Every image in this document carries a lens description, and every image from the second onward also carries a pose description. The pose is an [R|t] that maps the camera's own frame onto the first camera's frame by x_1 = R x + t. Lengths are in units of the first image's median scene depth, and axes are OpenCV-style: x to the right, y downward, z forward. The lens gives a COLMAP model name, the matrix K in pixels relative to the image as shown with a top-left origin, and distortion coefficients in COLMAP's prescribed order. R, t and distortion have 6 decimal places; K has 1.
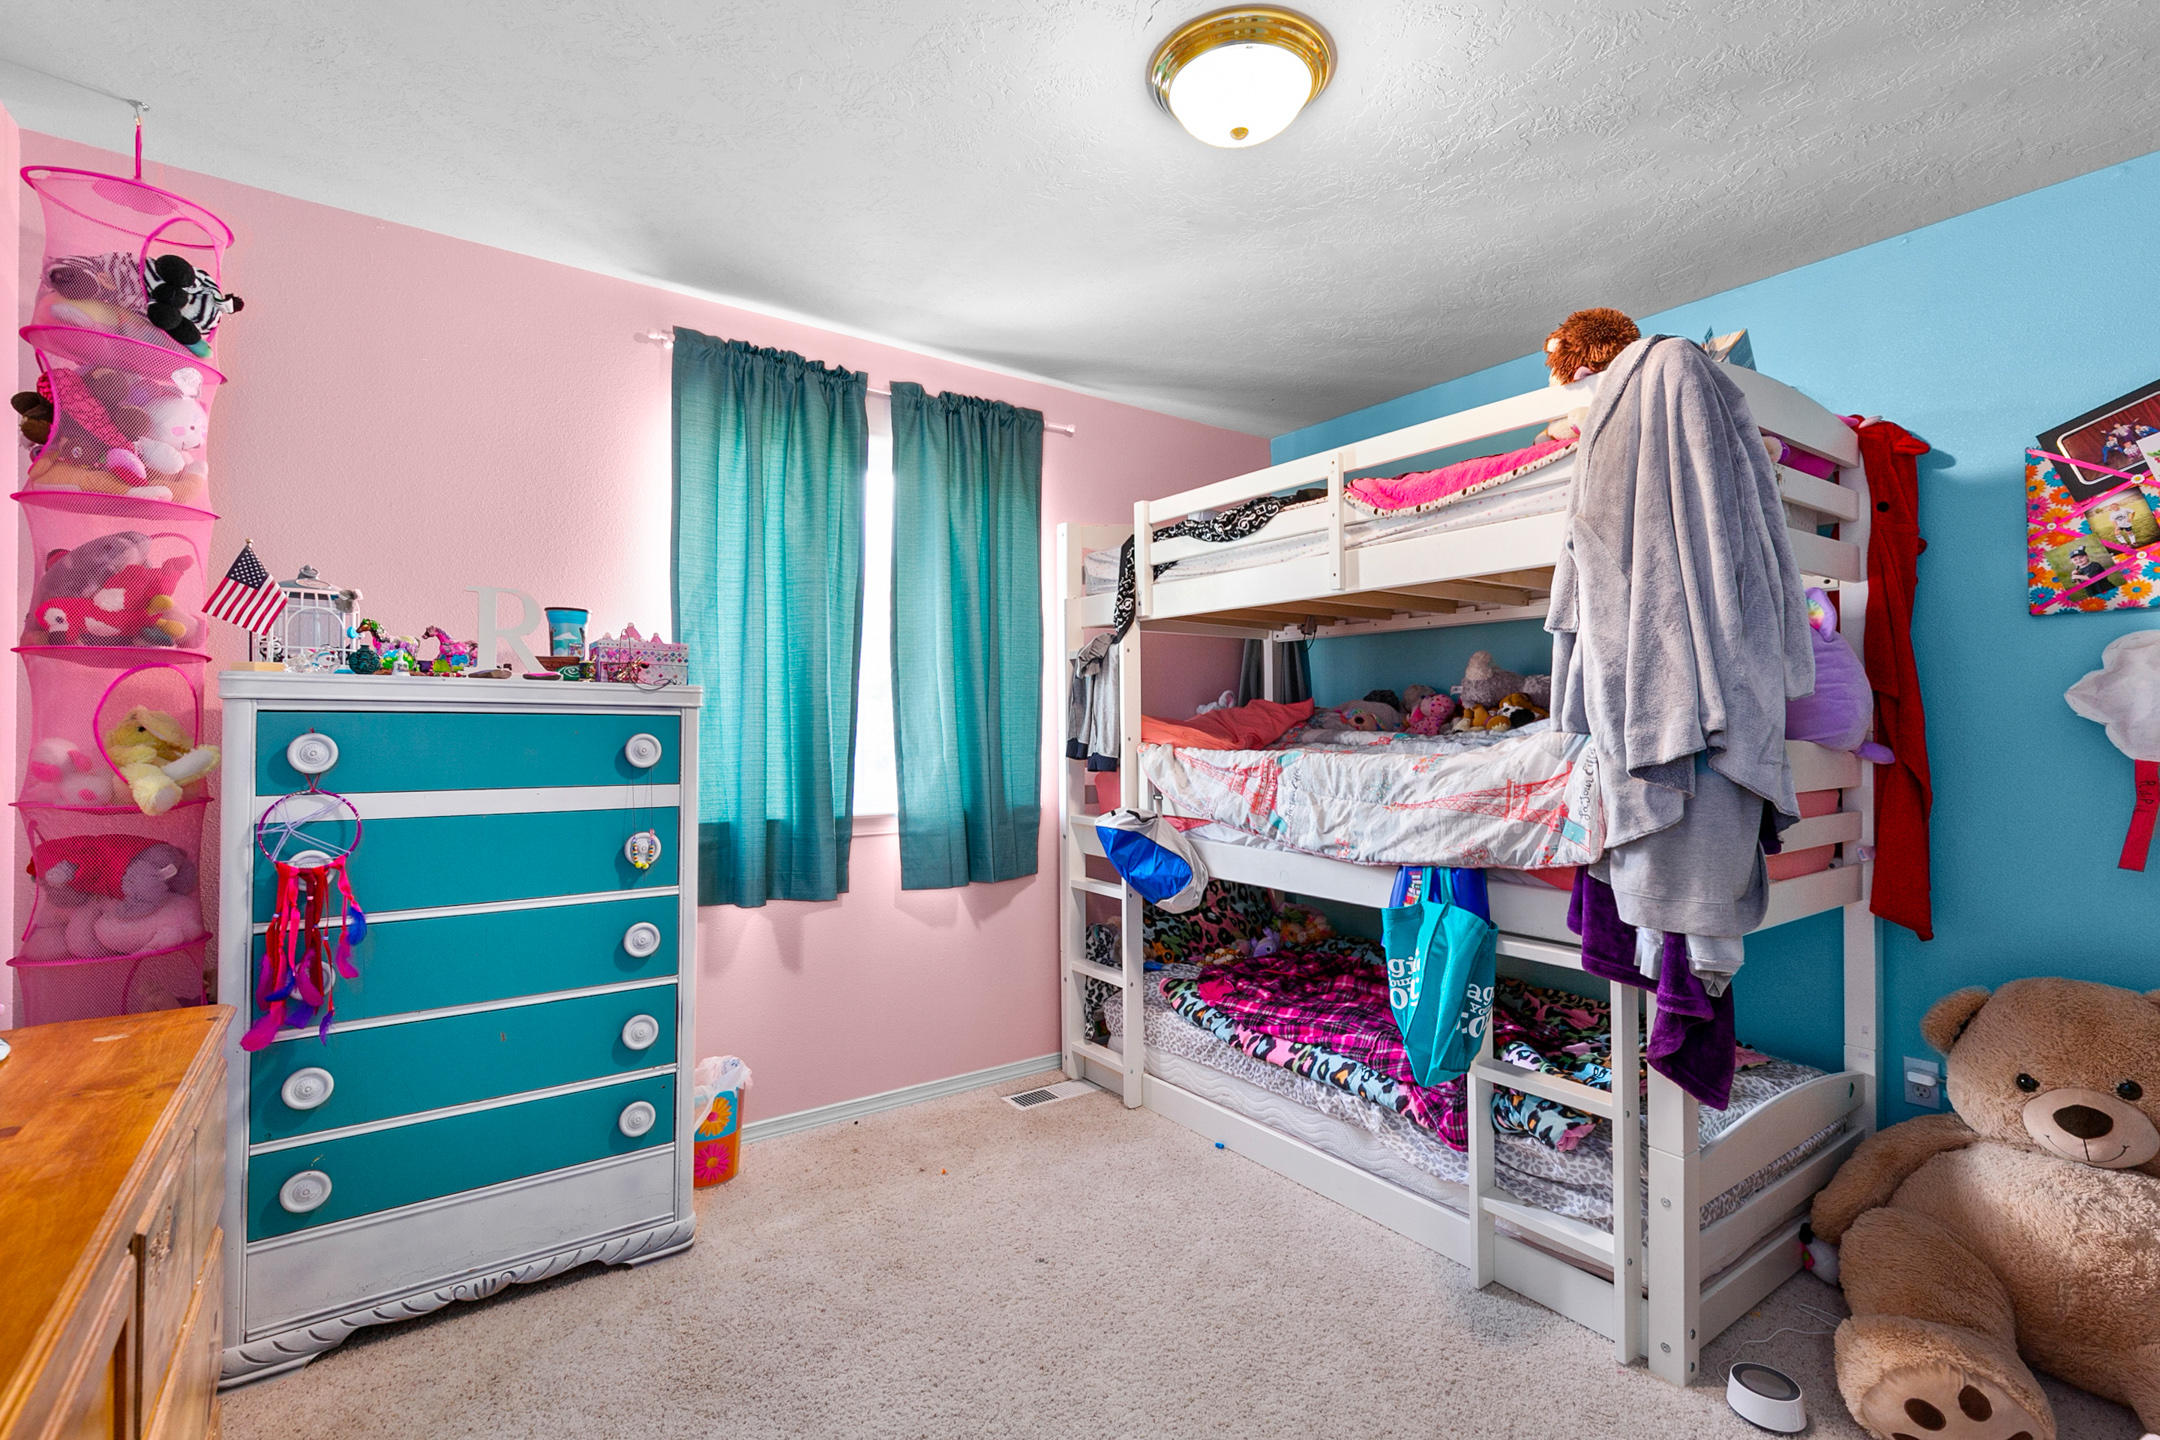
lens RADIAL K [[981.8, 0, 1080.0], [0, 981.8, 720.0], [0, 0, 1]] dist [0.002219, -0.000090]
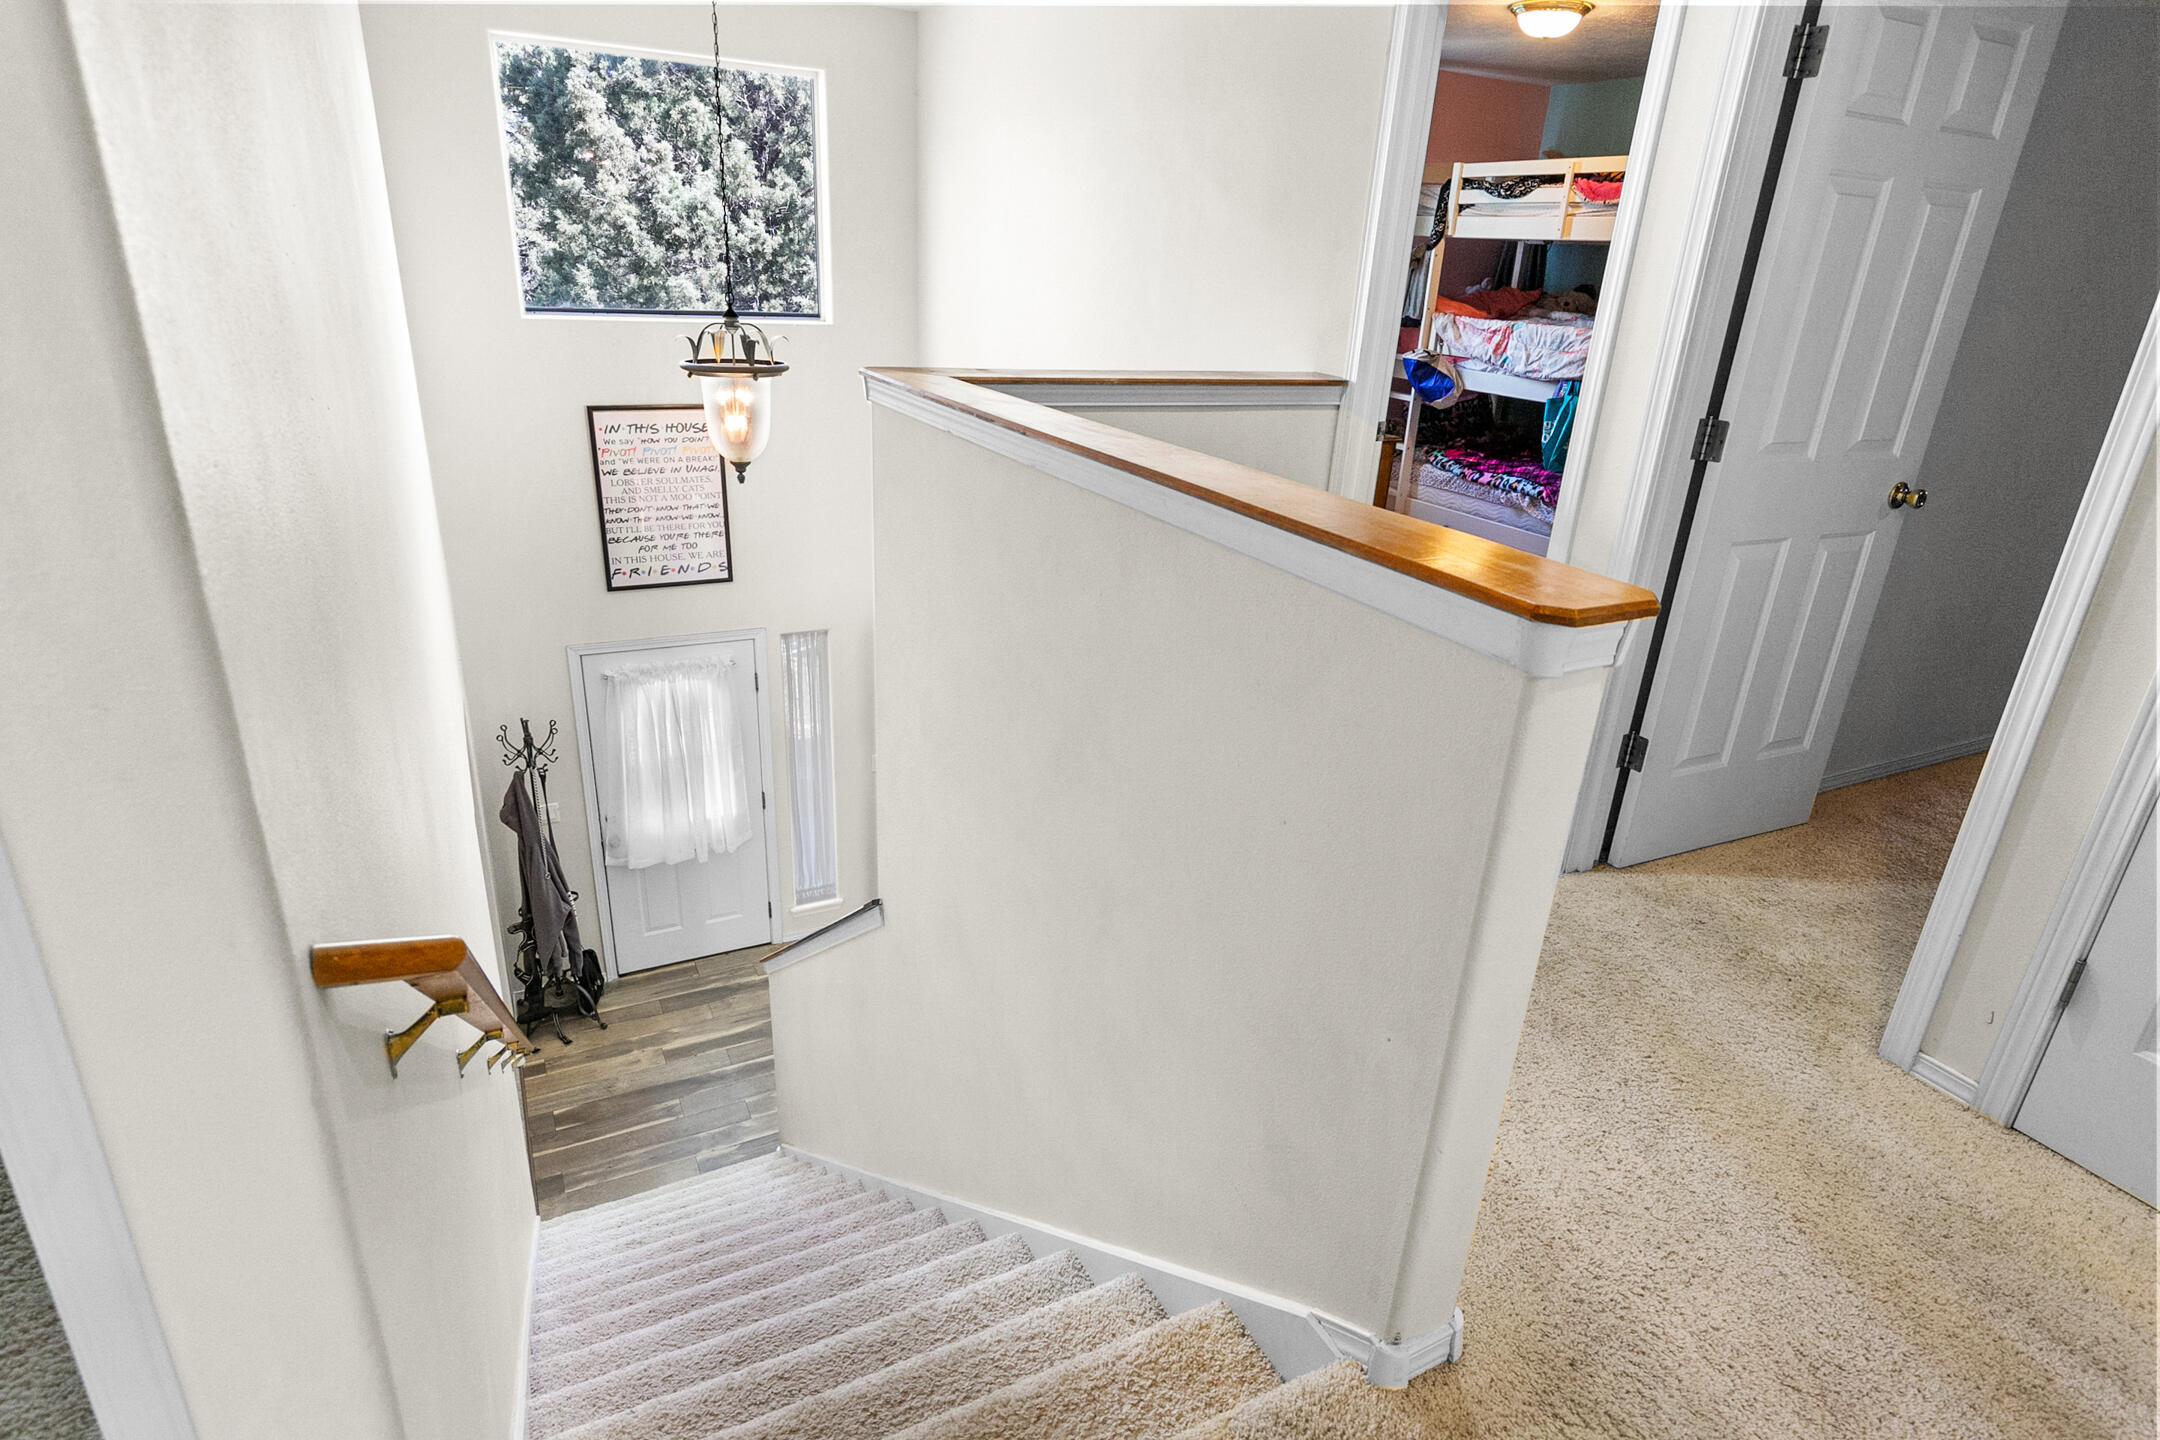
lens RADIAL K [[1179.1, 0, 1079.5], [0, 1179.1, 731.5], [0, 0, 1]] dist [0.005854, 0.000939]
pose [[0.988926, 0.098560, -0.110953, -0.285470], [-0.049390, 0.923582, 0.380207, -0.060694], [0.139948, -0.370517, 0.918222, -1.457644]]
